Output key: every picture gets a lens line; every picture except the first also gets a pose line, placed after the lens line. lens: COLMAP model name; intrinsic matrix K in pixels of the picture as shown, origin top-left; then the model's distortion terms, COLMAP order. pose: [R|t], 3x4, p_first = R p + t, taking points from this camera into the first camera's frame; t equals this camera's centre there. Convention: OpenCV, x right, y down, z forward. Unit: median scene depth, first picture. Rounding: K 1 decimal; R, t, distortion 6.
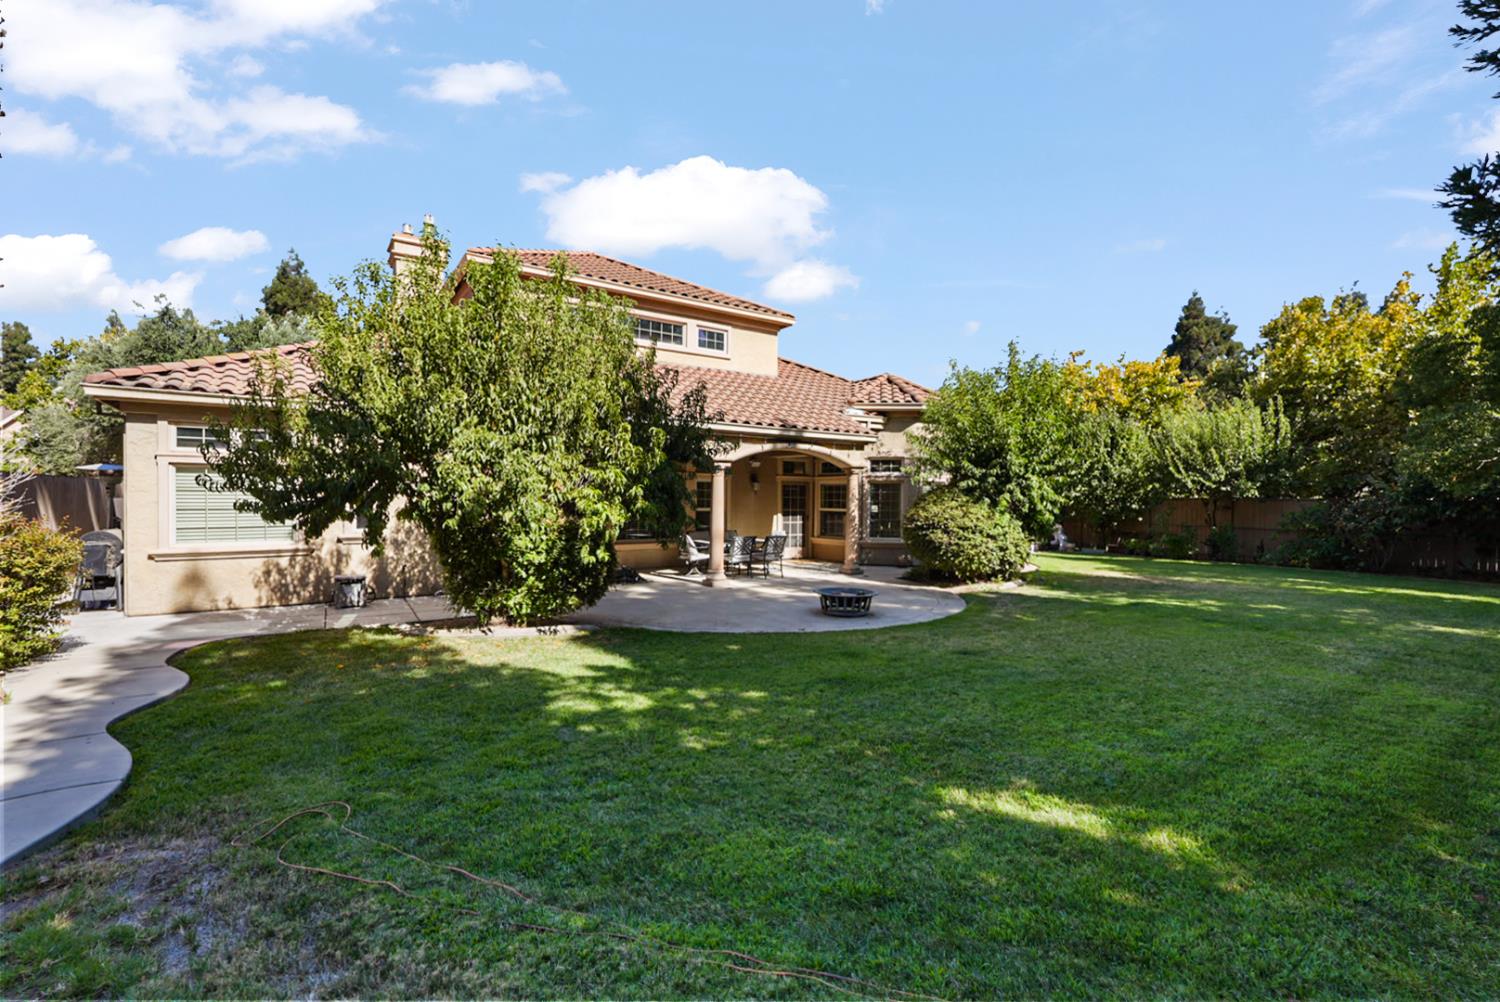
lens RADIAL K [[675.9, 0, 750.0], [0, 675.9, 501.0], [0, 0, 1]] dist [-0.008077, 0.007100]
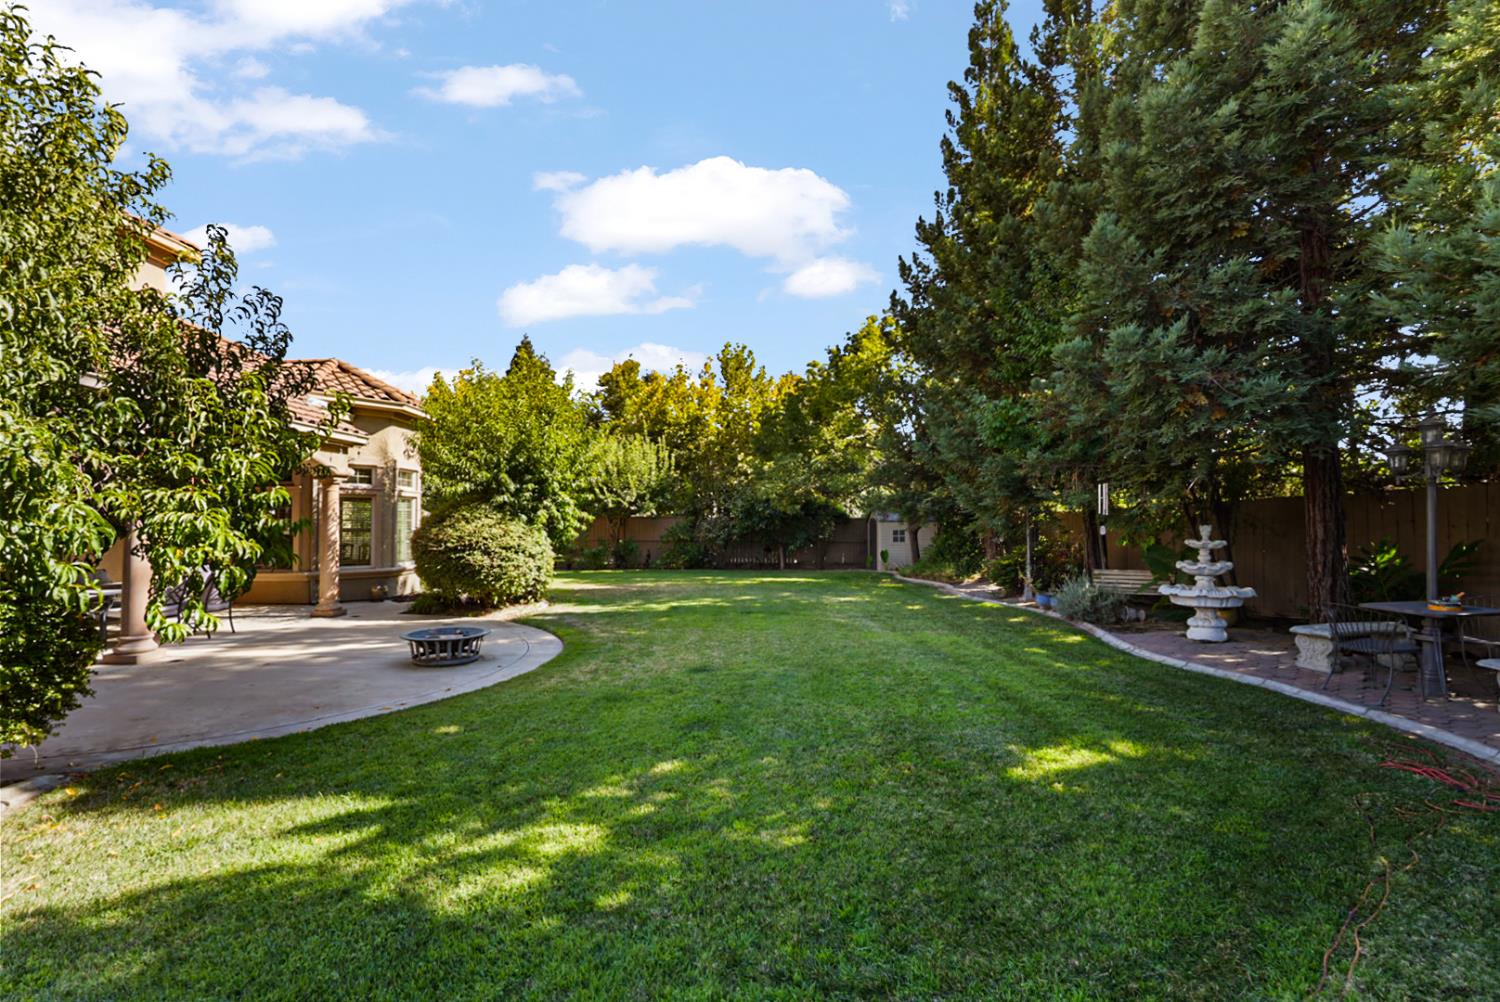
lens RADIAL K [[675.9, 0, 750.0], [0, 675.9, 501.0], [0, 0, 1]] dist [-0.008077, 0.007100]
pose [[0.546212, 0.018486, 0.837443, -0.266106], [0.006963, 0.999622, -0.026607, 0.003448], [-0.837618, 0.020364, 0.545877, 0.227564]]
